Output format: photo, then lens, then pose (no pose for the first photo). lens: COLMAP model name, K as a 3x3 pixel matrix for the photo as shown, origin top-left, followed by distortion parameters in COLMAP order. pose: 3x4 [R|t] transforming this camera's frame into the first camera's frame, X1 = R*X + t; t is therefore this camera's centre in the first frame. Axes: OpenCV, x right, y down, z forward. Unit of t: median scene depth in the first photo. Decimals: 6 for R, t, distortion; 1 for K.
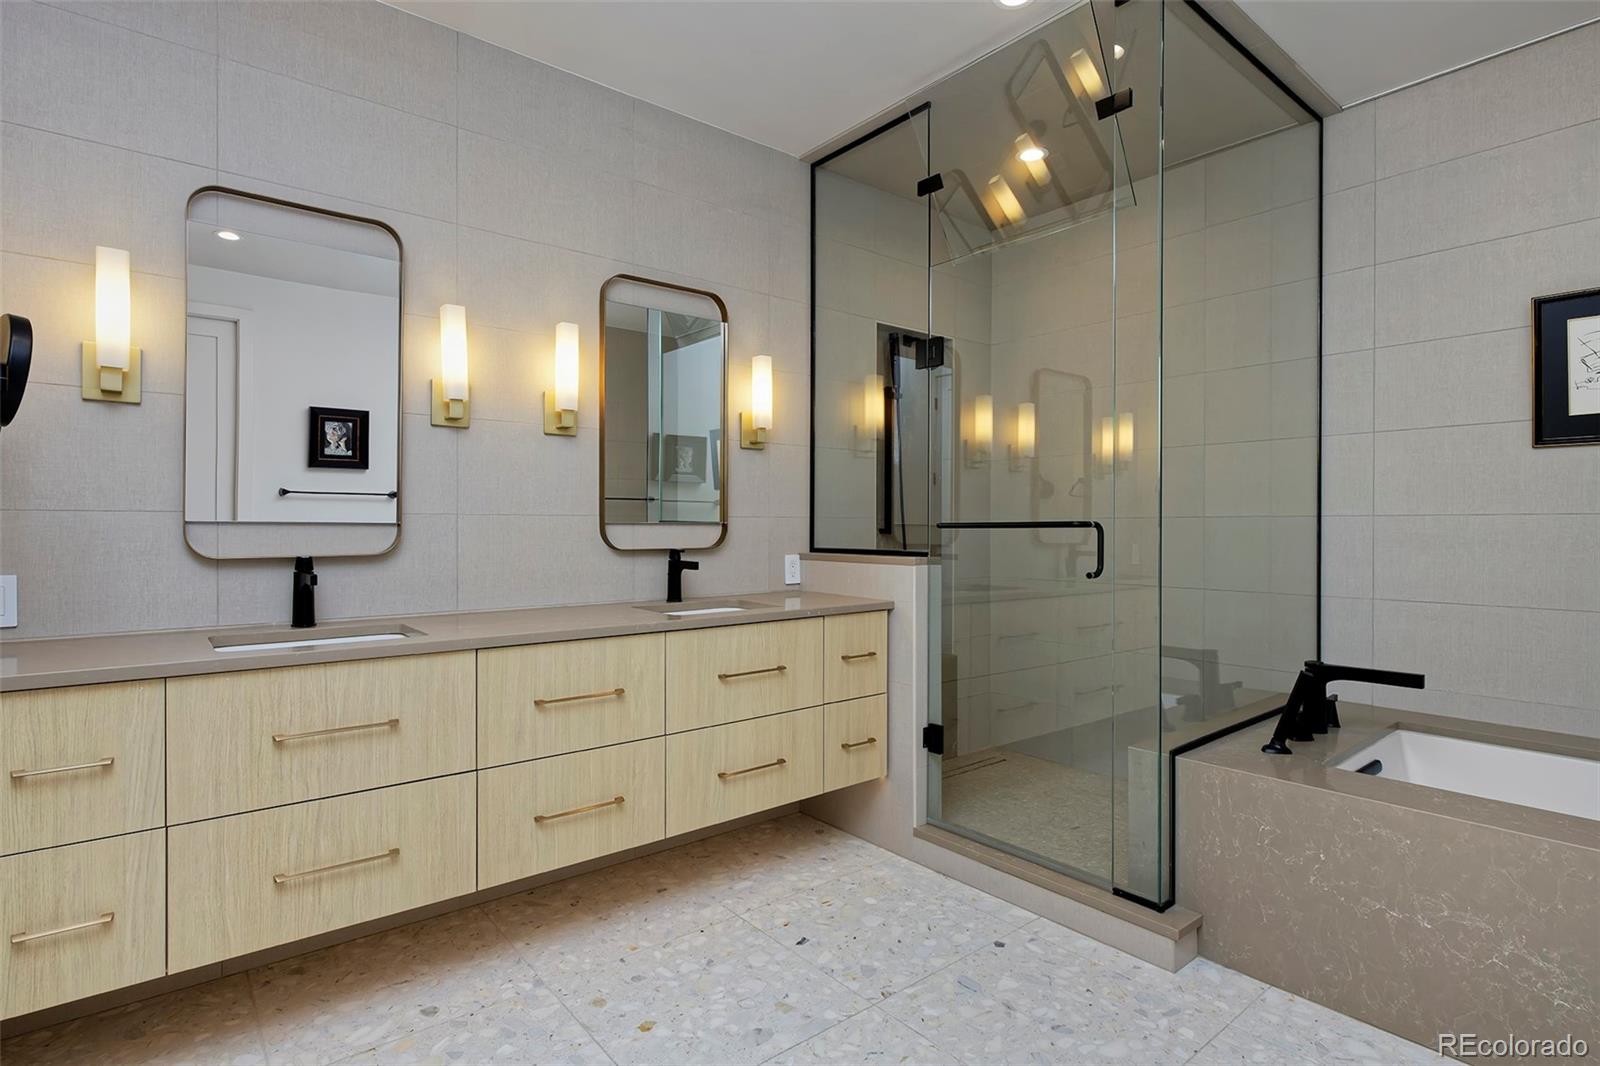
lens RADIAL K [[803.6, 0, 800.0], [0, 803.6, 533.0], [0, 0, 1]] dist [-0.003730, 0.000156]
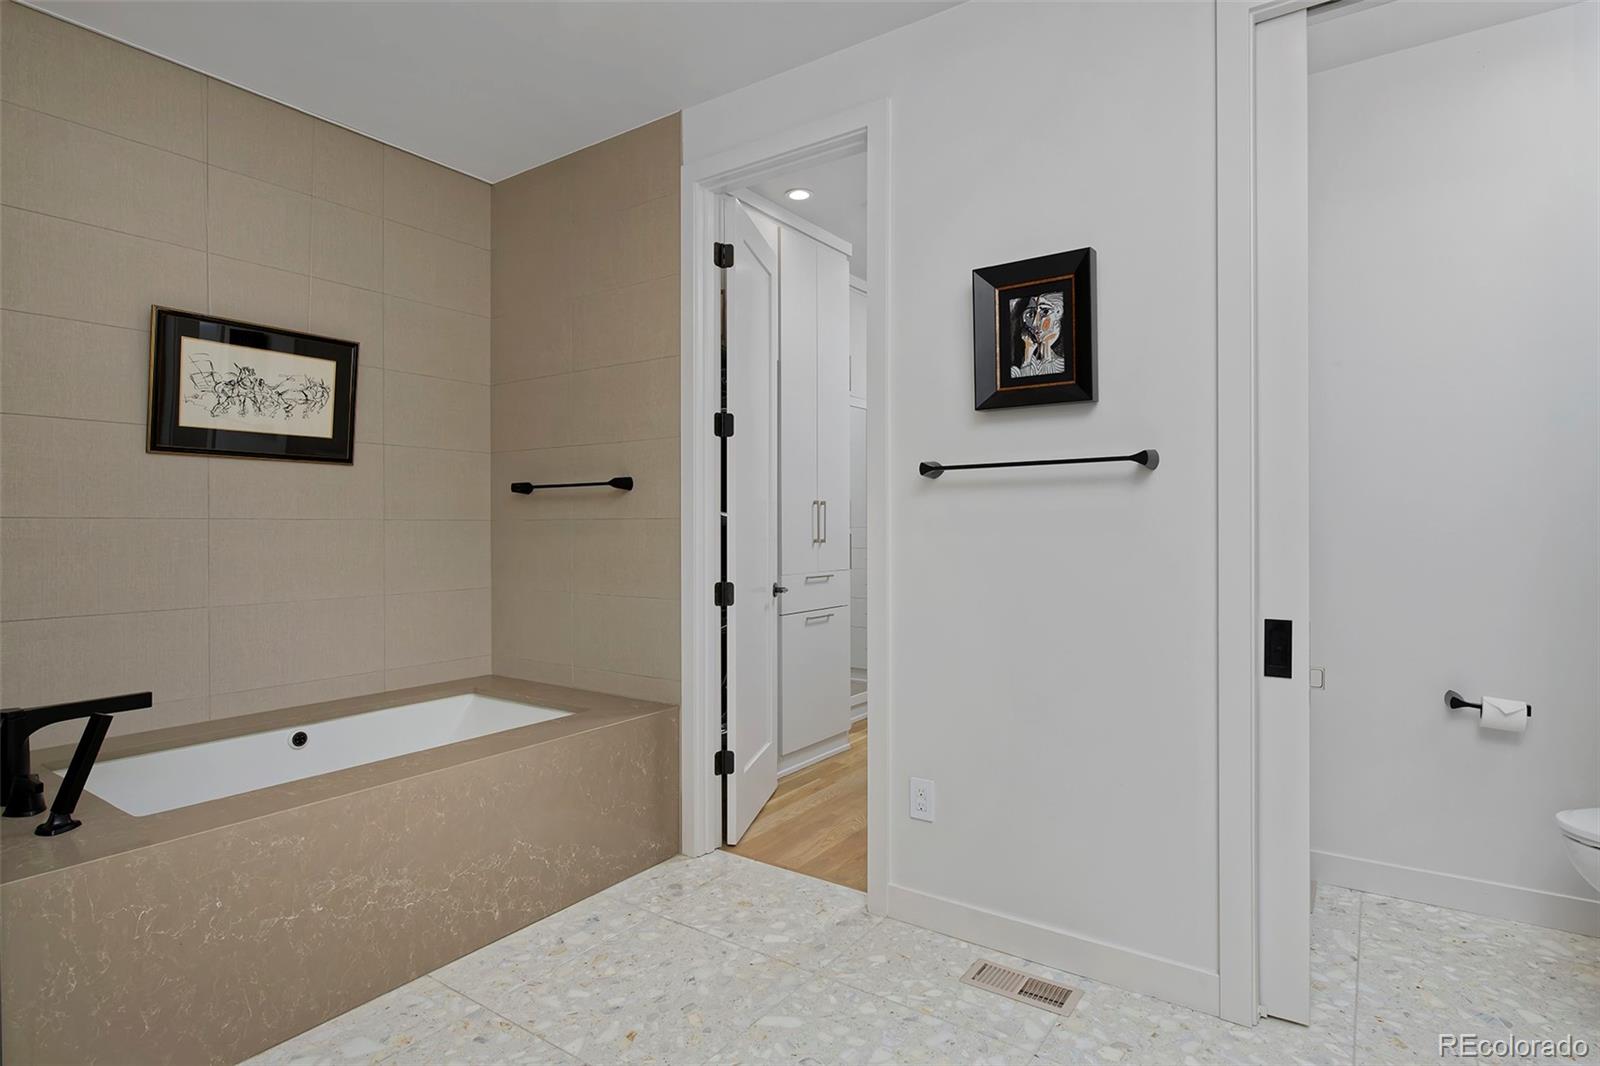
lens RADIAL K [[835.2, 0, 800.0], [0, 835.2, 533.0], [0, 0, 1]] dist [-0.002054, -0.000691]
pose [[-0.279463, -0.006330, 0.960136, -0.310881], [0.008755, 0.999920, 0.009141, -0.006898], [-0.960117, 0.010961, -0.279385, 0.483548]]
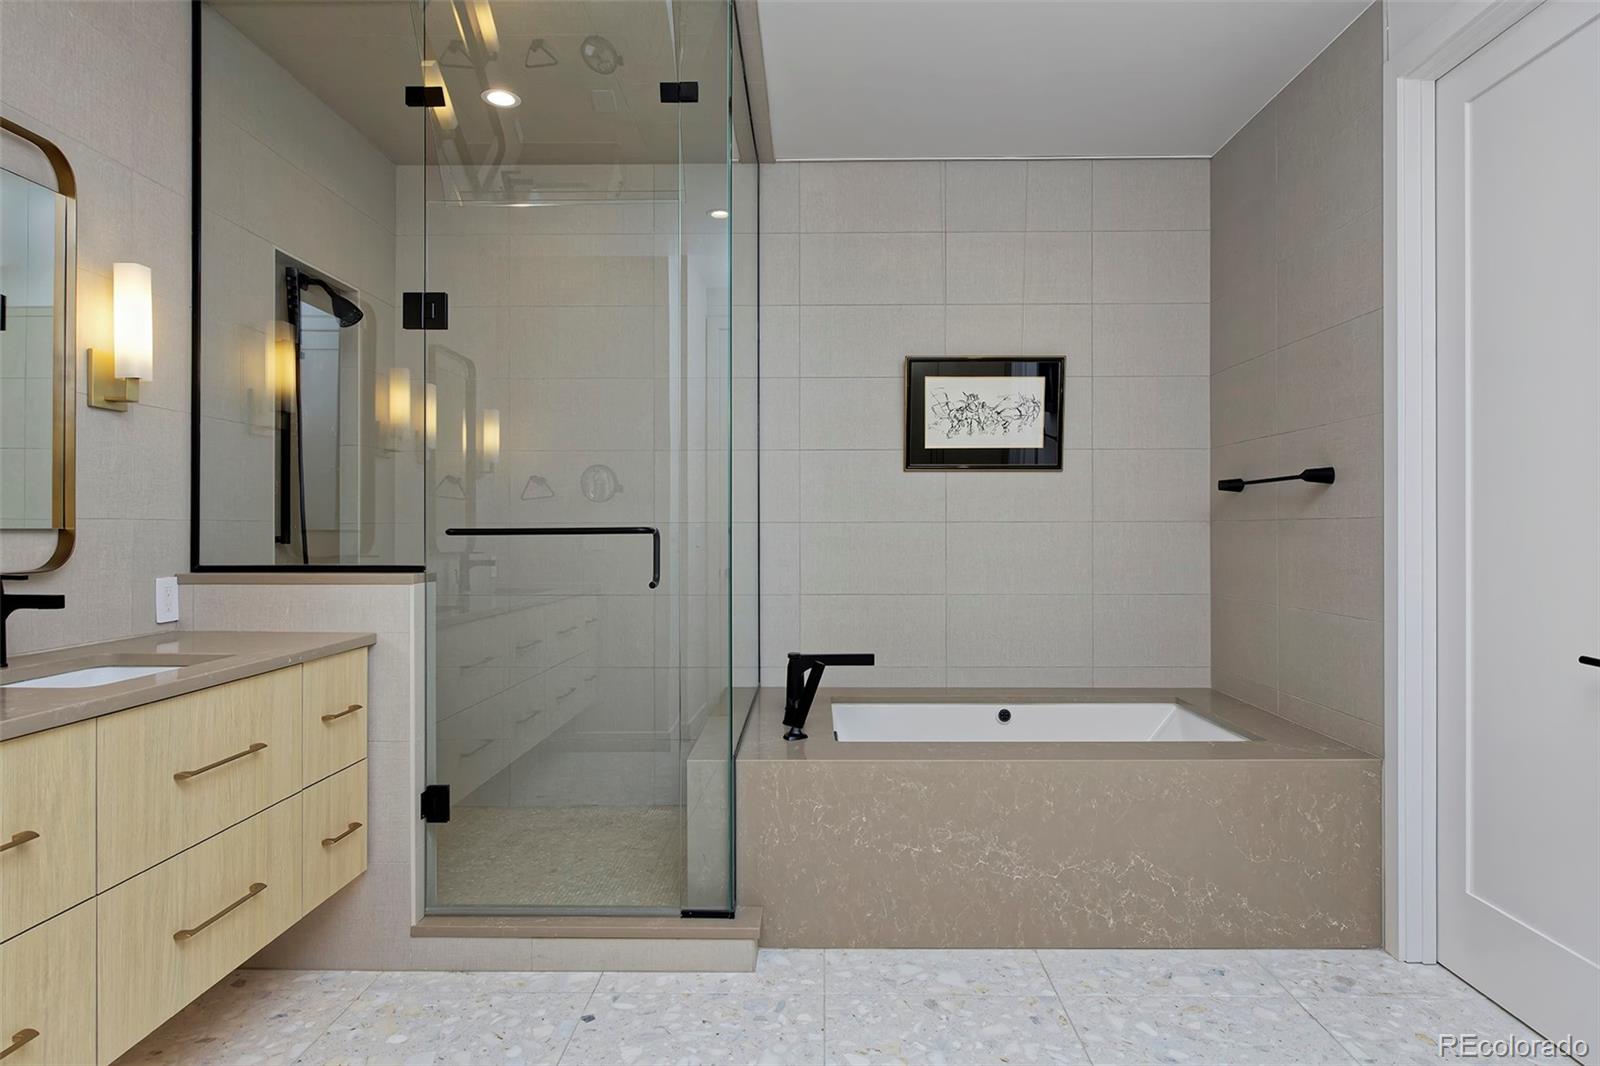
lens RADIAL K [[906.9, 0, 800.2], [0, 906.9, 528.6], [0, 0, 1]] dist [-0.002205, -0.000056]
pose [[0.646622, -0.000747, 0.762810, -0.305552], [0.007599, 0.999956, -0.005463, -0.005704], [-0.762772, 0.009329, 0.646600, 0.169492]]
